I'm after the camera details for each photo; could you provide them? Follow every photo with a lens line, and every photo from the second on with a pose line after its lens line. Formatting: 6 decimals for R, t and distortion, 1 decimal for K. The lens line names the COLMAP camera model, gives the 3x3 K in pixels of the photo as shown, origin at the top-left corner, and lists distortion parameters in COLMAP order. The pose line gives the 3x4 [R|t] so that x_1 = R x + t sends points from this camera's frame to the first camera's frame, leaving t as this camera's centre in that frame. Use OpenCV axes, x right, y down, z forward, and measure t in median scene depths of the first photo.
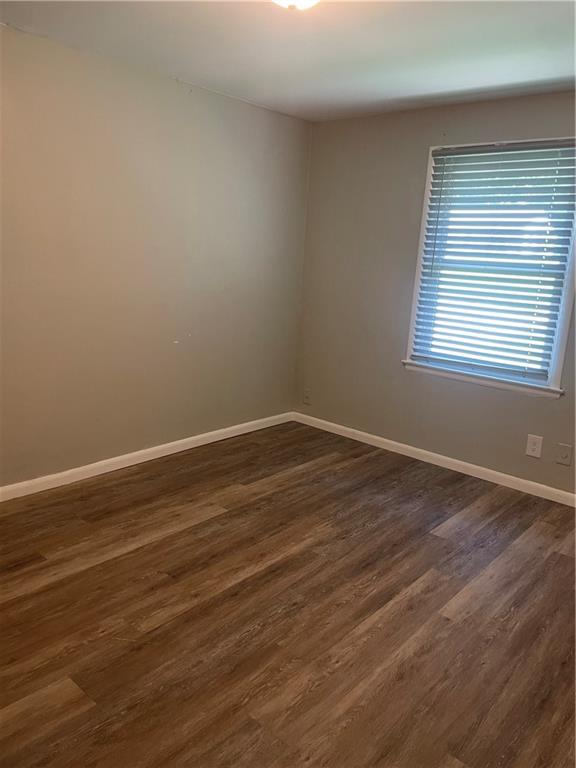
lens RADIAL K [[573.5, 0, 283.5], [0, 573.5, 385.9], [0, 0, 1]] dist [0.067935, -0.106662]
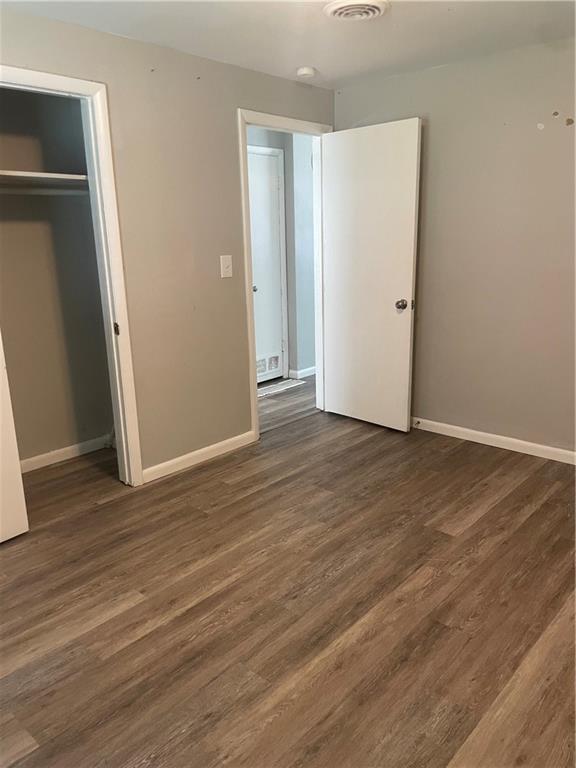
lens RADIAL K [[573.5, 0, 283.5], [0, 573.5, 385.9], [0, 0, 1]] dist [0.067935, -0.106662]
pose [[-0.998964, -0.044928, 0.007265, 0.047582], [-0.036115, 0.879694, 0.474167, -0.394587], [-0.027695, 0.473413, -0.880405, 1.701543]]
